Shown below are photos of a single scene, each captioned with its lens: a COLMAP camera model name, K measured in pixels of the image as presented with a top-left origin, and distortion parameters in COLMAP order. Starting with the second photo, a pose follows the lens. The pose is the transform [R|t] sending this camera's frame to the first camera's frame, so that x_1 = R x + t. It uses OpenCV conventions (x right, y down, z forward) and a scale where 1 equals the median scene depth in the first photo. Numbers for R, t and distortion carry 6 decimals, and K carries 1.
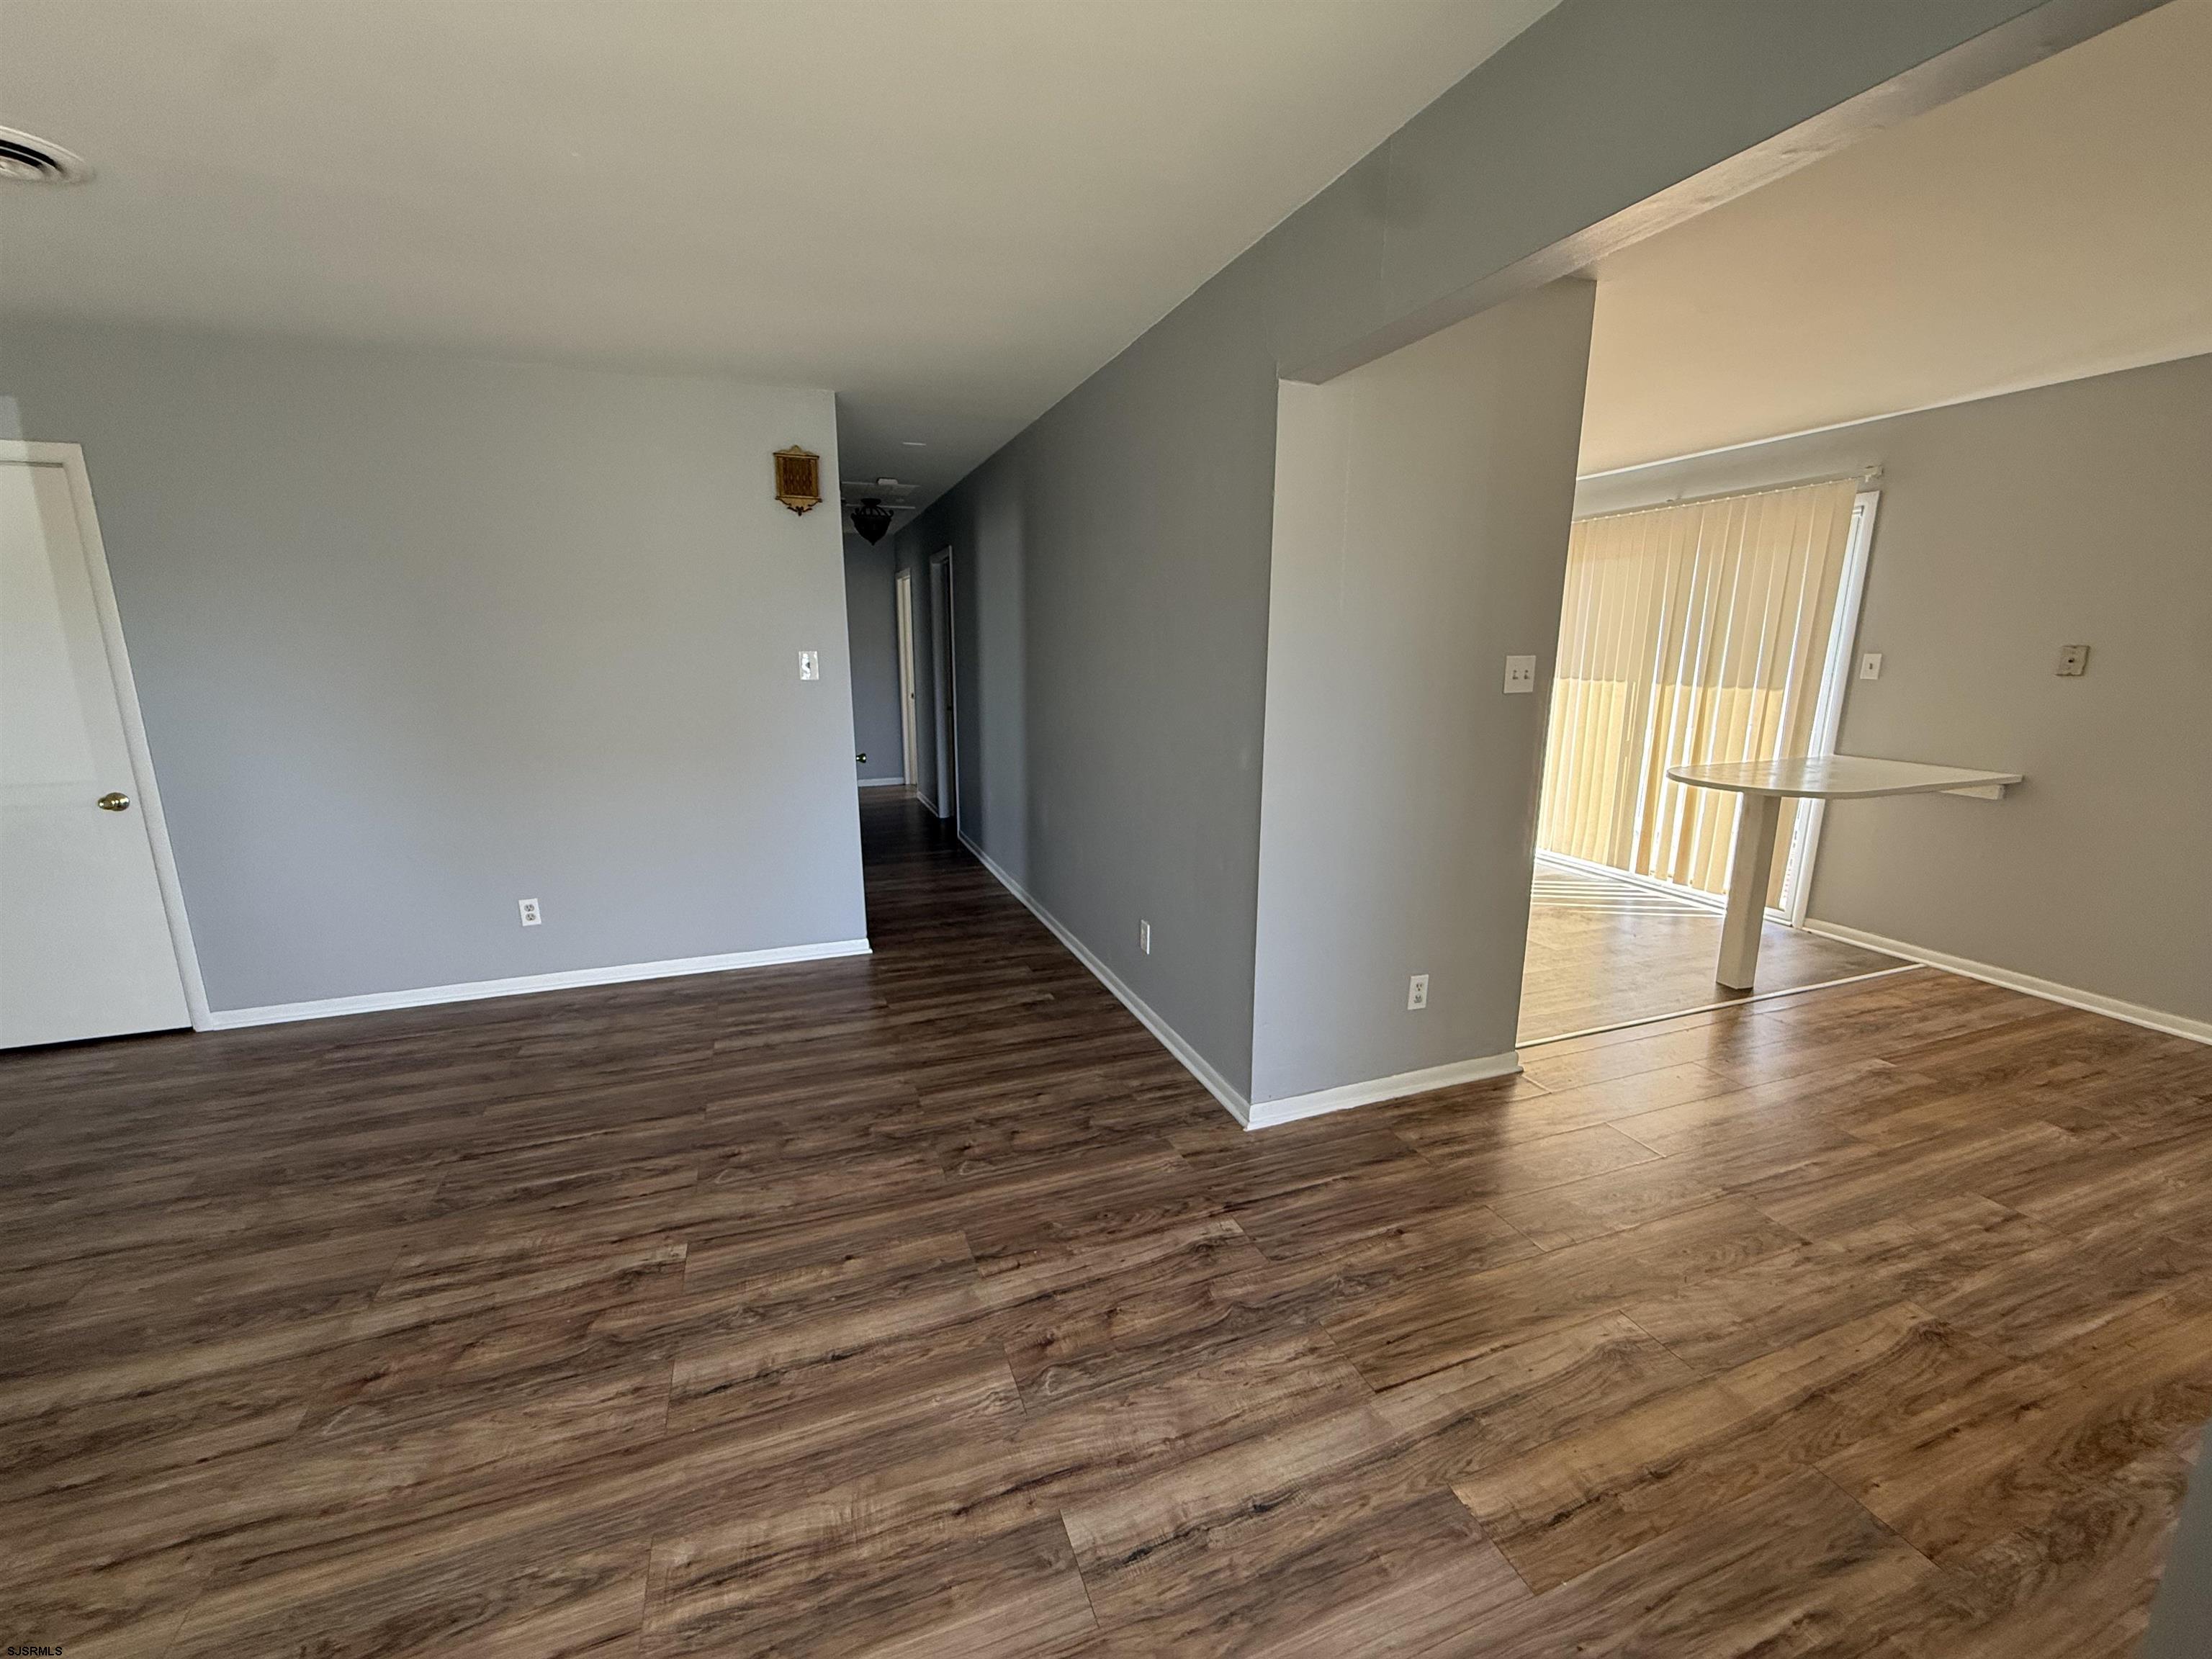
lens RADIAL K [[889.6, 0, 1089.9], [0, 889.6, 823.4], [0, 0, 1]] dist [-0.001052, 0.000641]
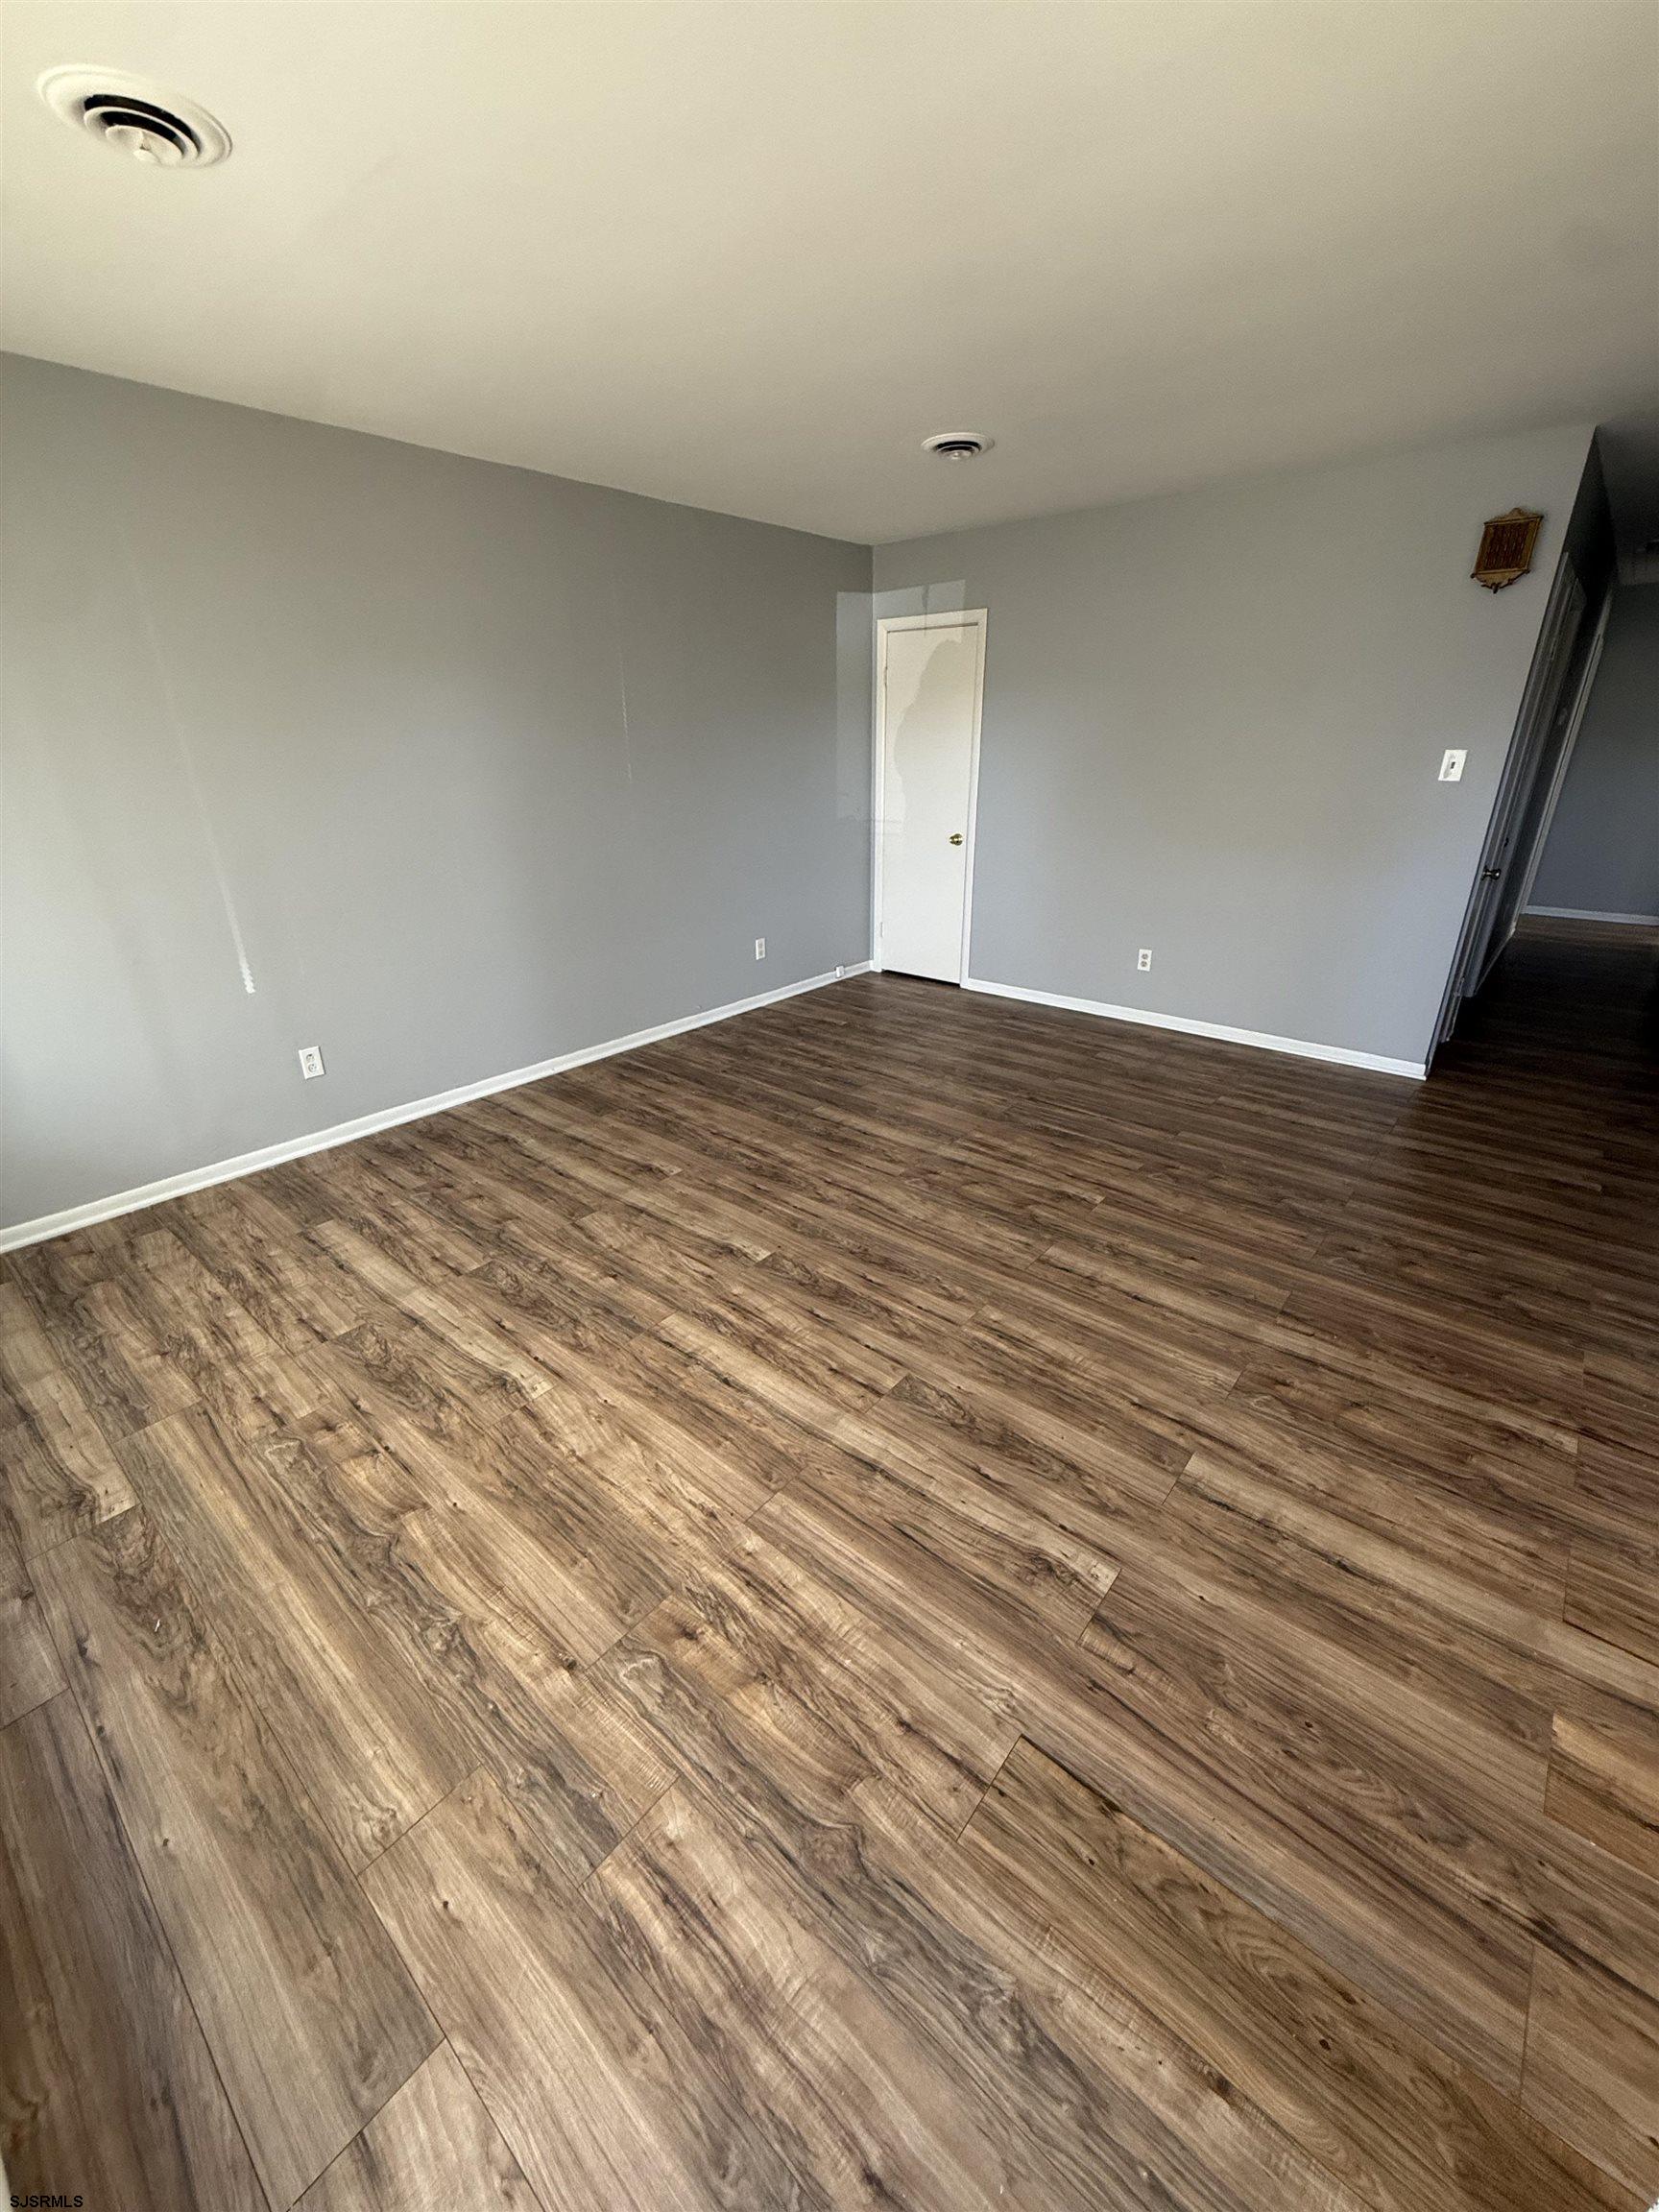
lens RADIAL K [[889.6, 0, 840.8], [0, 889.6, 1109.5], [0, 0, 1]] dist [-0.001052, 0.000641]
pose [[0.498113, 0.339970, -0.797687, 0.423899], [-0.168742, 0.940353, 0.295403, -0.007024], [0.850535, -0.012540, 0.525769, -0.102431]]
